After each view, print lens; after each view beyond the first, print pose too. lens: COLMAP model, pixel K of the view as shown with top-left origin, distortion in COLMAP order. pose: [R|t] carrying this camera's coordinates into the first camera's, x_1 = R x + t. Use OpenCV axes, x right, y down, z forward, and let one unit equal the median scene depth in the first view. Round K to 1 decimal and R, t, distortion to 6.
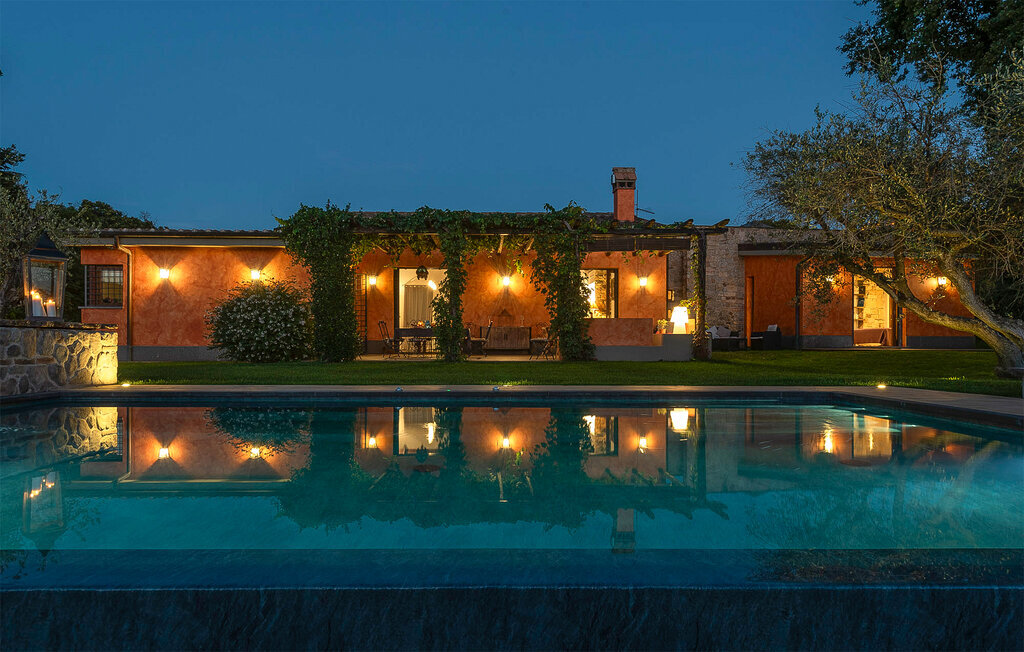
lens RADIAL K [[622.0, 0, 507.7], [0, 622.0, 335.1], [0, 0, 1]] dist [0.022232, 0.000065]
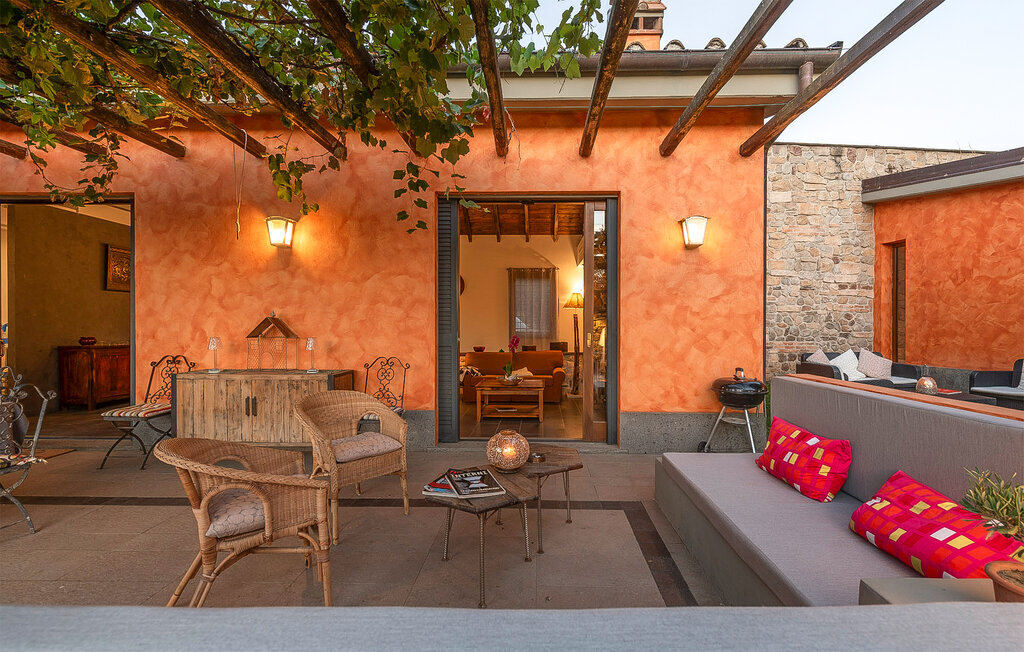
lens RADIAL K [[463.9, 0, 512.4], [0, 463.9, 328.1], [0, 0, 1]] dist [0.009006, -0.000395]
pose [[0.997288, 0.000166, -0.073602, 0.187613], [0.000923, 0.999891, 0.014761, -0.051890], [0.073596, -0.014788, 0.997178, 1.004461]]
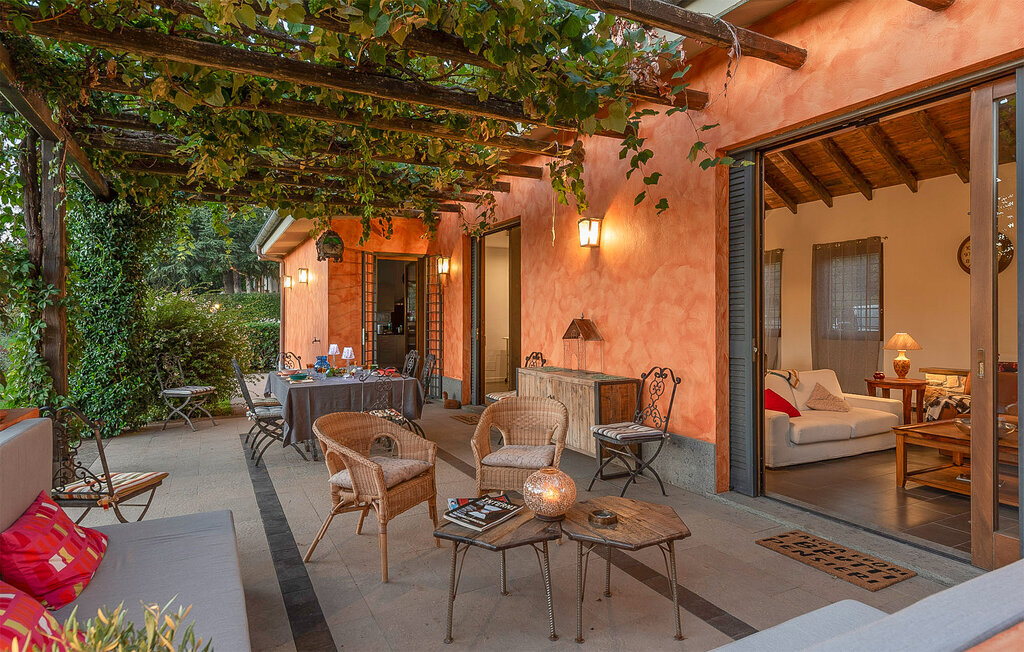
lens RADIAL K [[572.5, 0, 515.4], [0, 572.5, 323.0], [0, 0, 1]] dist [0.002044, -0.000015]
pose [[0.426135, 0.005434, -0.904643, 0.339450], [0.007843, 0.999922, 0.009701, -0.056261], [0.904626, -0.011229, 0.426059, 1.106041]]
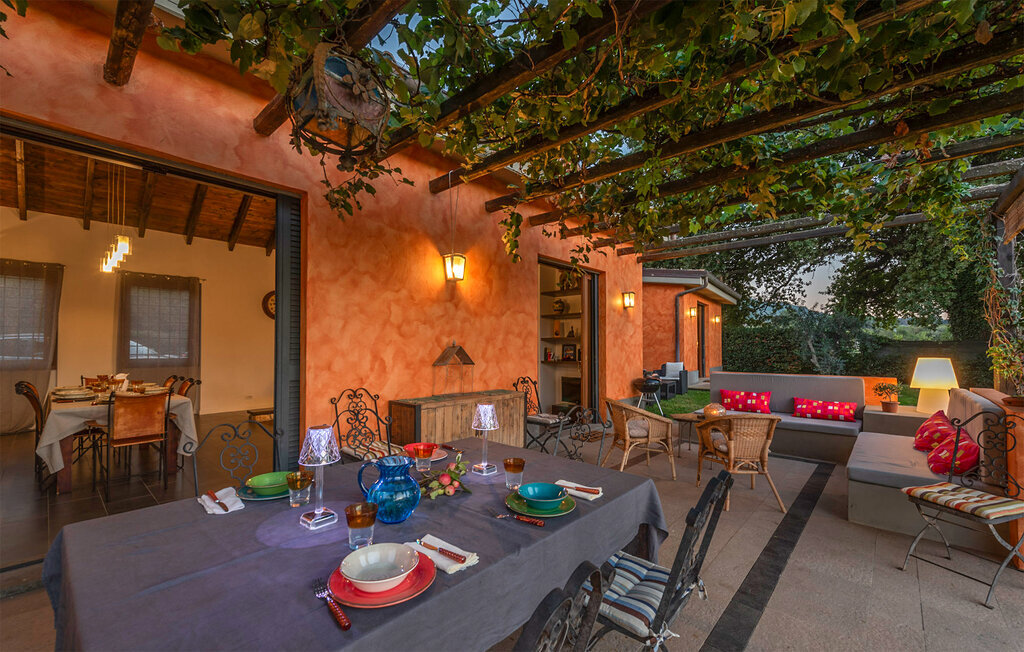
lens RADIAL K [[423.5, 0, 503.2], [0, 423.5, 340.7], [0, 0, 1]] dist [0.004598, 0.000126]
pose [[0.710043, 0.009084, 0.704100, -0.206569], [-0.001892, 0.999938, -0.010993, -0.055188], [-0.704156, 0.006473, 0.710016, 1.064877]]
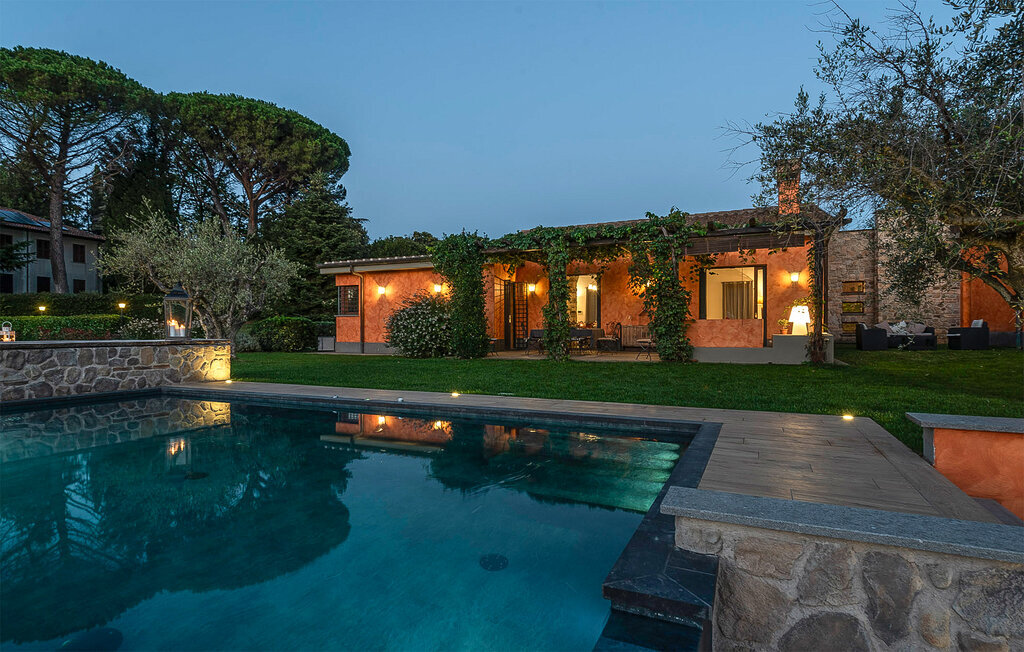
lens RADIAL K [[534.3, 0, 502.7], [0, 534.3, 328.4], [0, 0, 1]] dist [0.026932, 0.000082]
pose [[0.895317, -0.006200, -0.445385, 0.247031], [0.009844, 0.999934, 0.005869, -0.021478], [0.445320, -0.009639, 0.895320, 0.074584]]
